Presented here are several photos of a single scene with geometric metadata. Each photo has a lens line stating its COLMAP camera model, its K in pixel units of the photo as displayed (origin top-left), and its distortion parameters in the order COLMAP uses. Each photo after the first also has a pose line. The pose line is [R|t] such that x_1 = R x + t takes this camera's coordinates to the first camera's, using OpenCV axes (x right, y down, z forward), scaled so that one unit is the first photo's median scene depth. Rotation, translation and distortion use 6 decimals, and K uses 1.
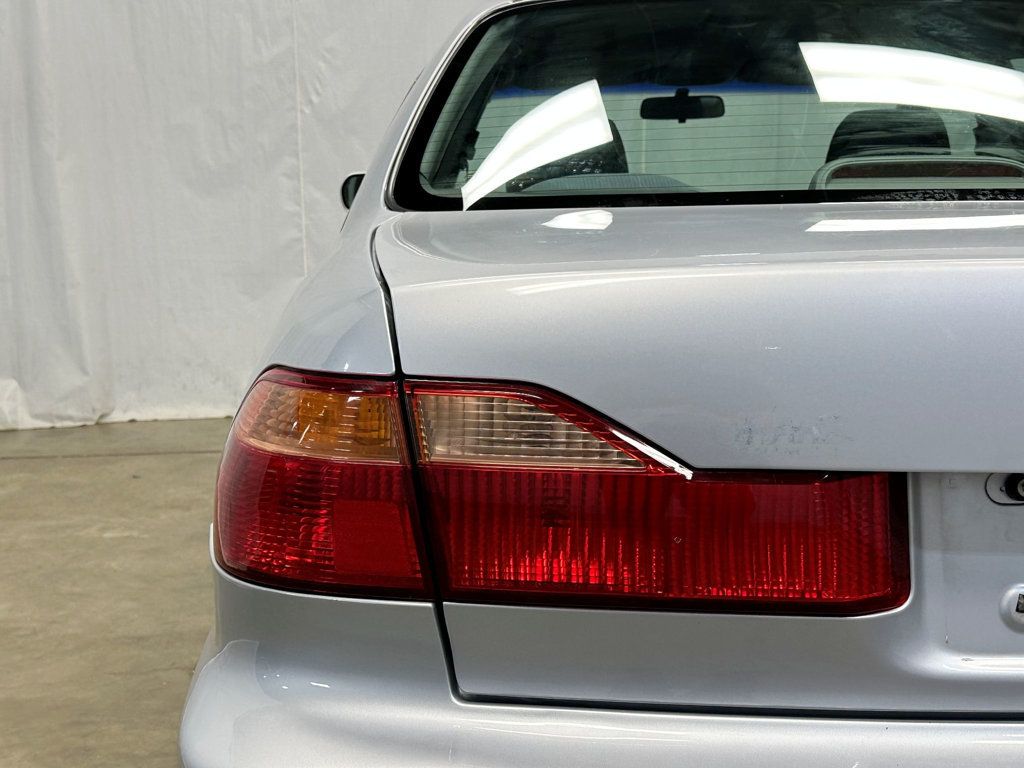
lens RADIAL K [[1297.7, 0, 490.3], [0, 1297.7, 391.7], [0, 0, 1]] dist [0.080040, 0.000000]
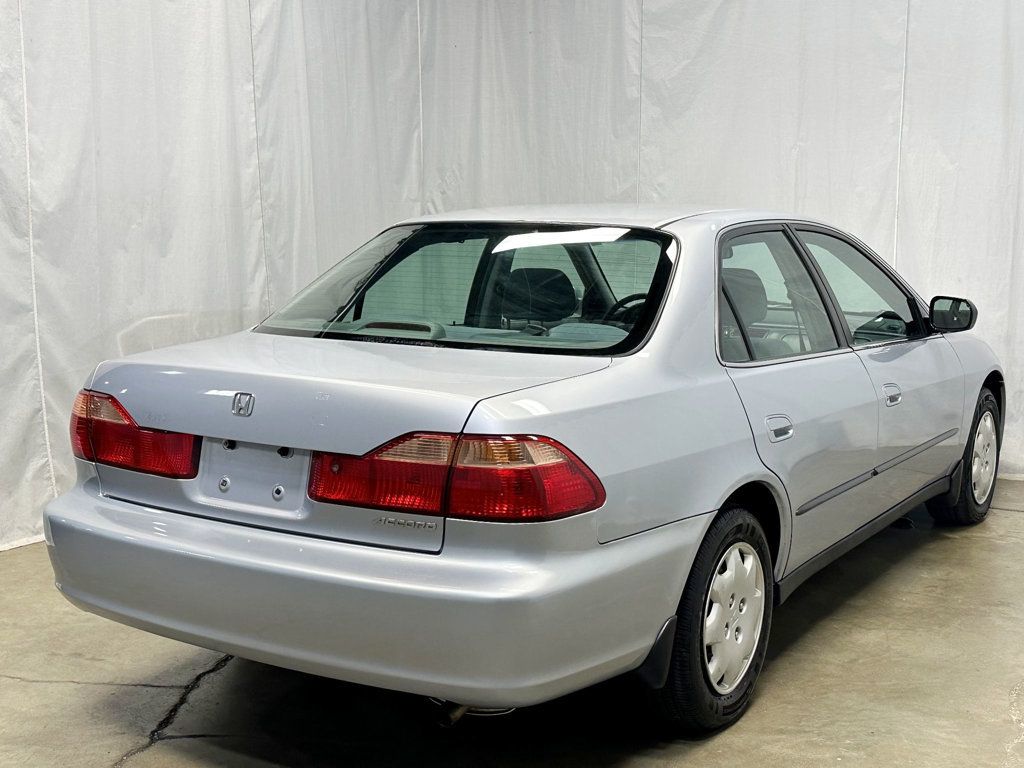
lens RADIAL K [[1297.7, 0, 510.2], [0, 1297.7, 377.0], [0, 0, 1]] dist [0.080040, 0.000000]
pose [[0.833432, 0.071435, -0.547986, 0.967432], [-0.096928, 0.995134, -0.017693, -0.033737], [0.544056, 0.067861, 0.836300, -0.432895]]
